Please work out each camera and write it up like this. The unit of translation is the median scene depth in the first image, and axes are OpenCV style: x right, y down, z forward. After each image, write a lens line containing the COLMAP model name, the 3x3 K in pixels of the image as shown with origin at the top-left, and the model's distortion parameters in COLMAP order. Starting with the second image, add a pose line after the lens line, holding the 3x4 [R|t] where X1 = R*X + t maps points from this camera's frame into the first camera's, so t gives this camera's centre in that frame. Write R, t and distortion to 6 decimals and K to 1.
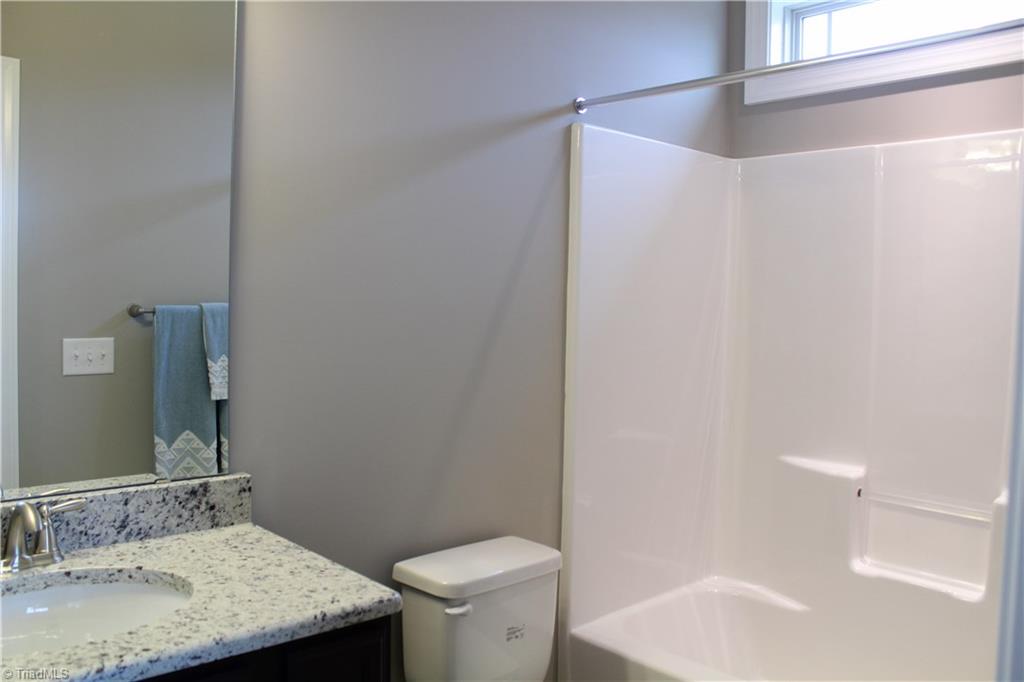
lens RADIAL K [[869.1, 0, 512.3], [0, 869.1, 342.2], [0, 0, 1]] dist [-0.131022, 0.095951]
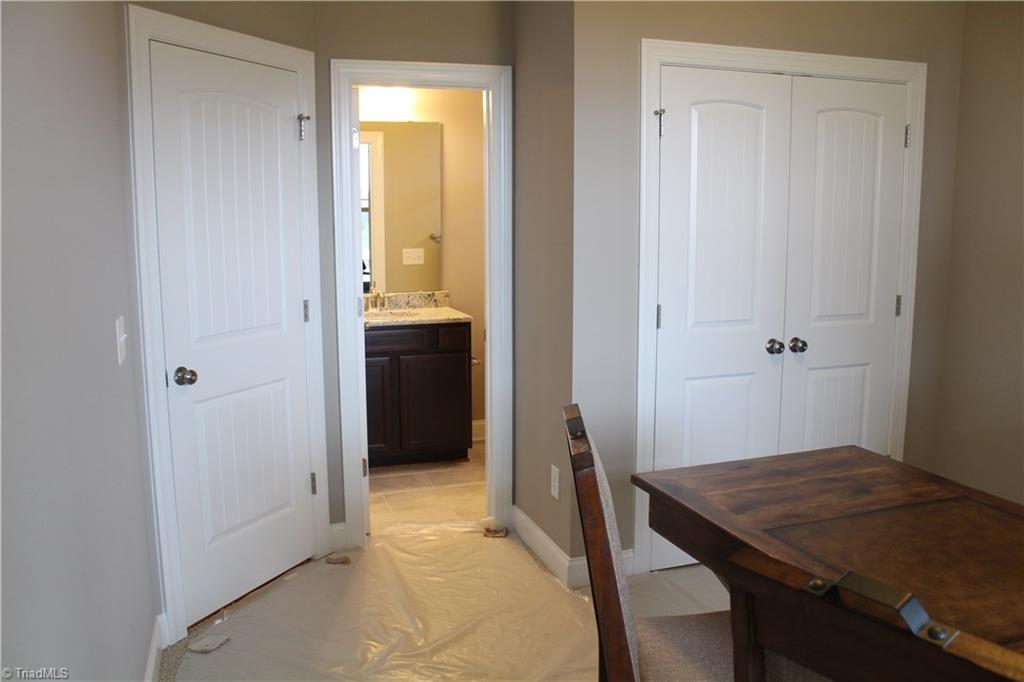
lens RADIAL K [[869.1, 0, 511.6], [0, 869.1, 340.7], [0, 0, 1]] dist [-0.131022, 0.095951]
pose [[0.914961, 0.029238, -0.402482, 1.201972], [0.009789, 0.995470, 0.094567, 0.039853], [0.403424, -0.090465, 0.910530, -1.823838]]
